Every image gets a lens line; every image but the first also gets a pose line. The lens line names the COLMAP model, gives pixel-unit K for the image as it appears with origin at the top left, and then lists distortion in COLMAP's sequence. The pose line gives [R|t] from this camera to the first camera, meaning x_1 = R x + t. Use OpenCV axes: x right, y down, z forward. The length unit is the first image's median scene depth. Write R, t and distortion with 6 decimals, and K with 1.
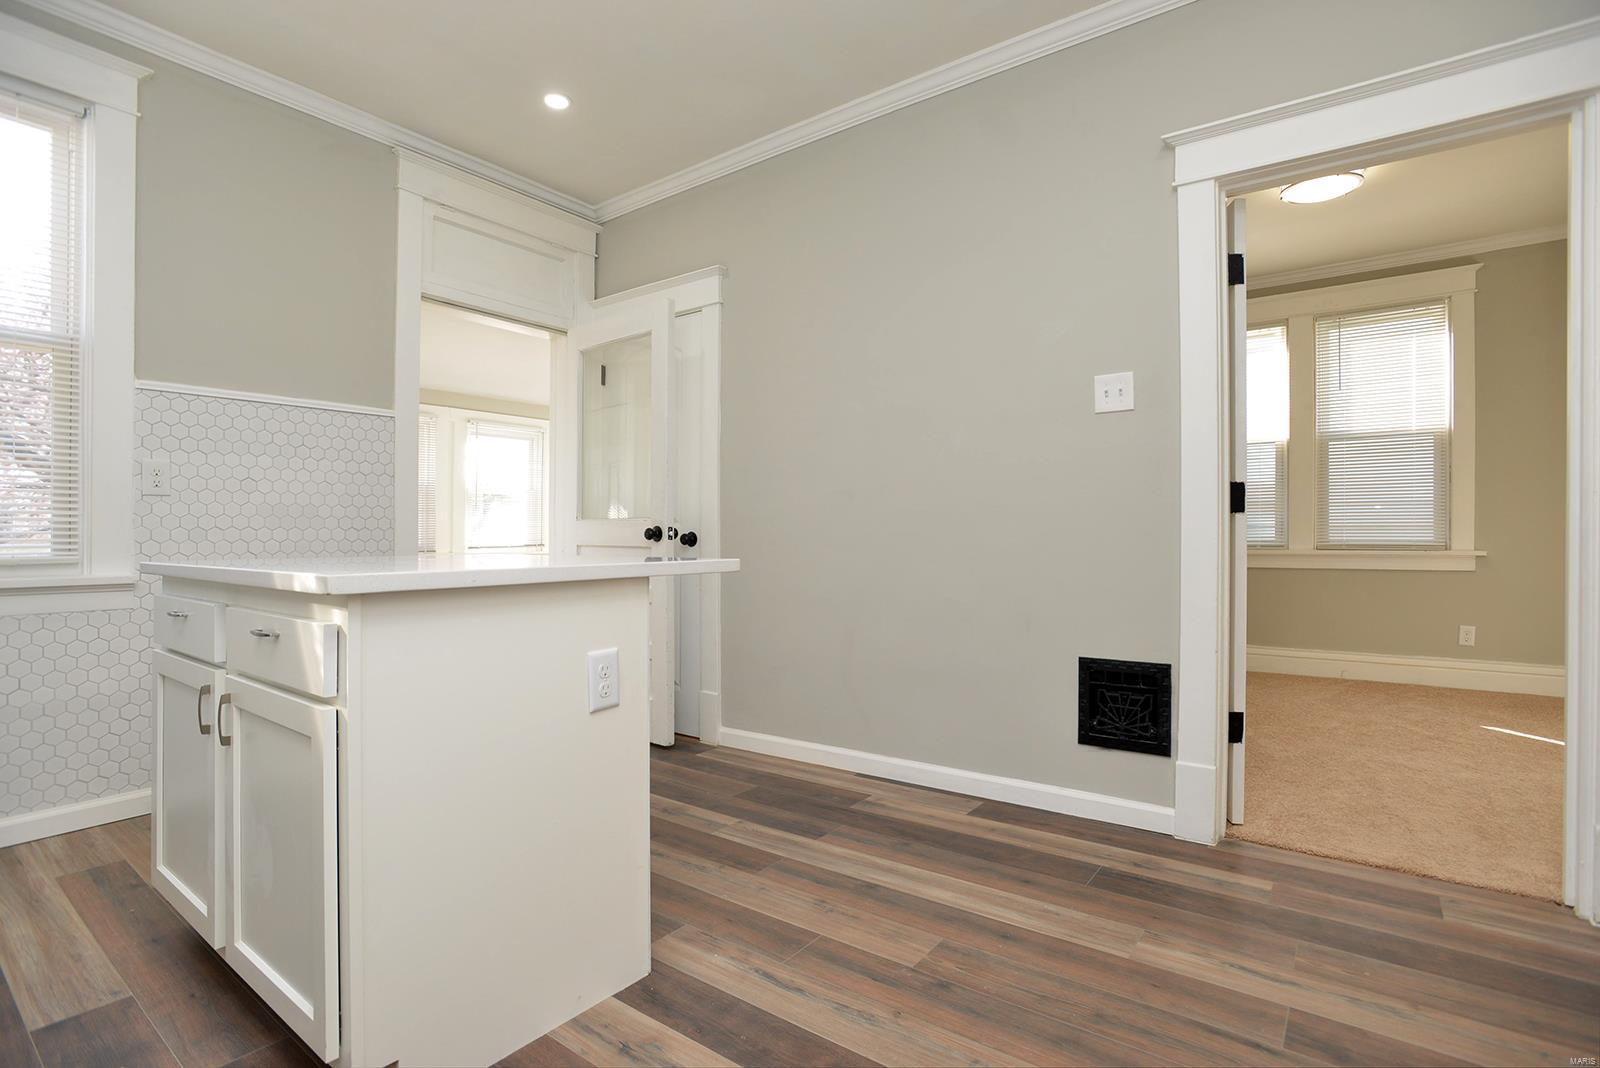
lens RADIAL K [[756.0, 0, 796.6], [0, 756.0, 541.0], [0, 0, 1]] dist [0.000373, -0.000958]
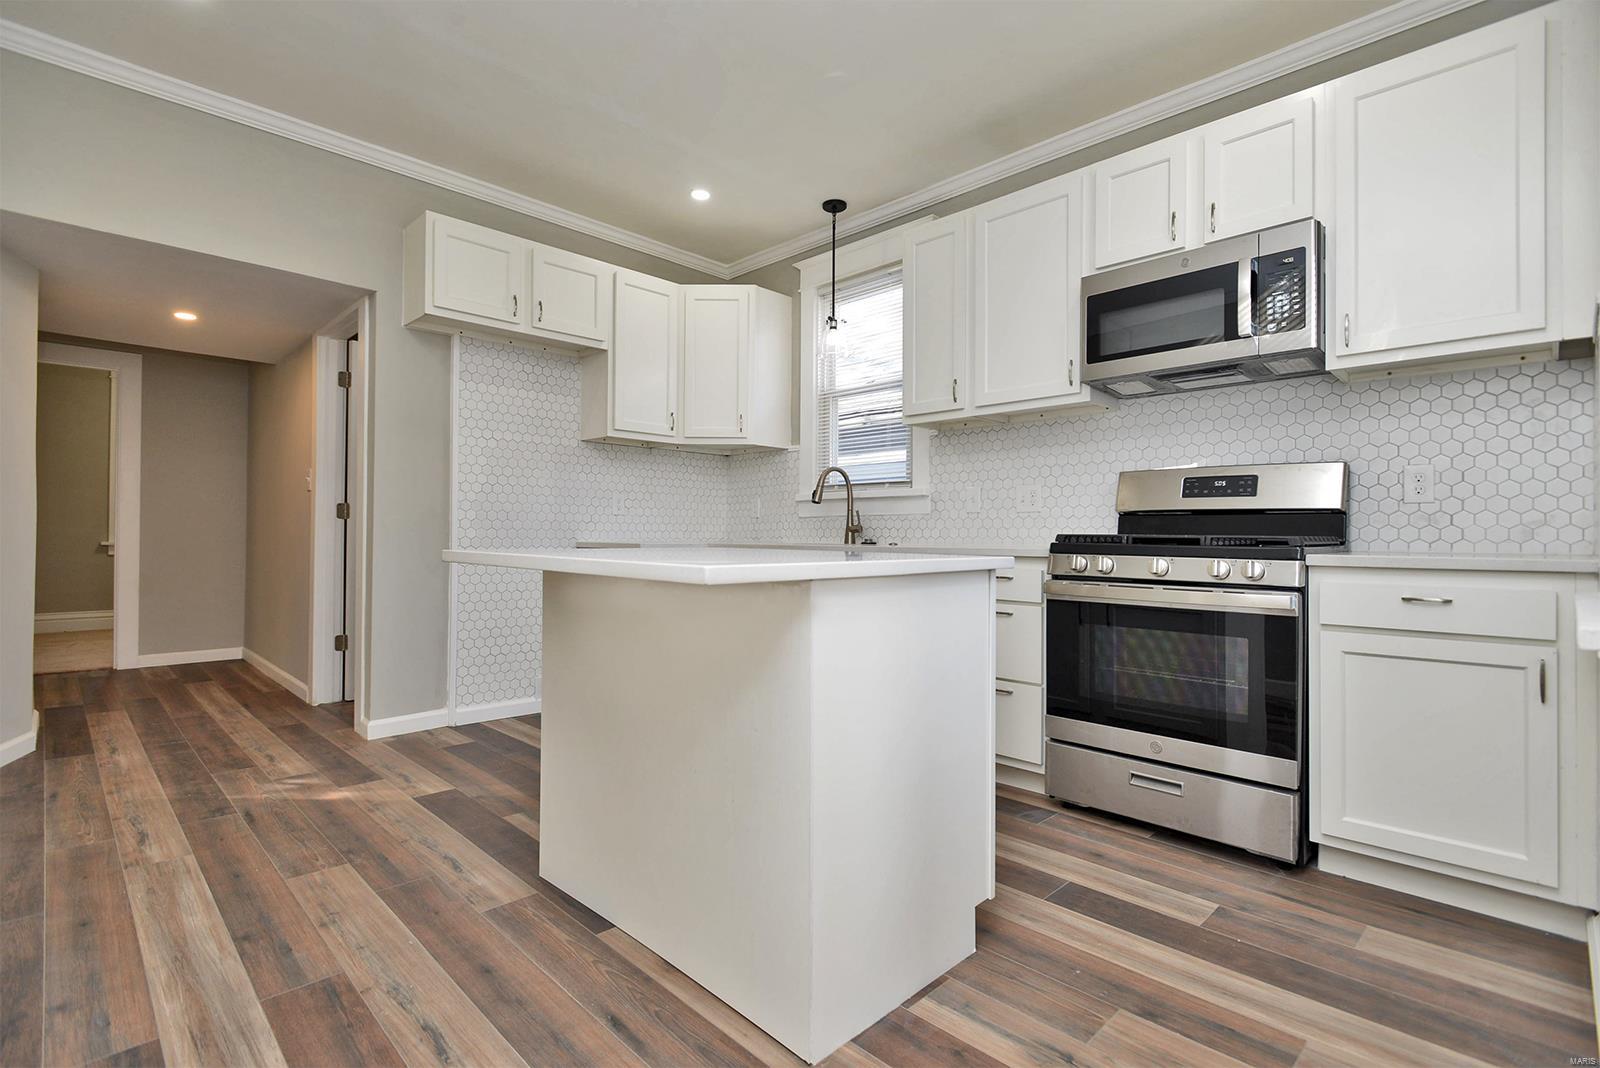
lens RADIAL K [[756.0, 0, 799.0], [0, 756.0, 530.3], [0, 0, 1]] dist [0.000373, -0.000958]
pose [[-0.989265, 0.001720, 0.146126, -0.701013], [0.001078, 0.999989, -0.004473, -0.001296], [-0.146132, -0.004267, -0.989256, 1.896870]]
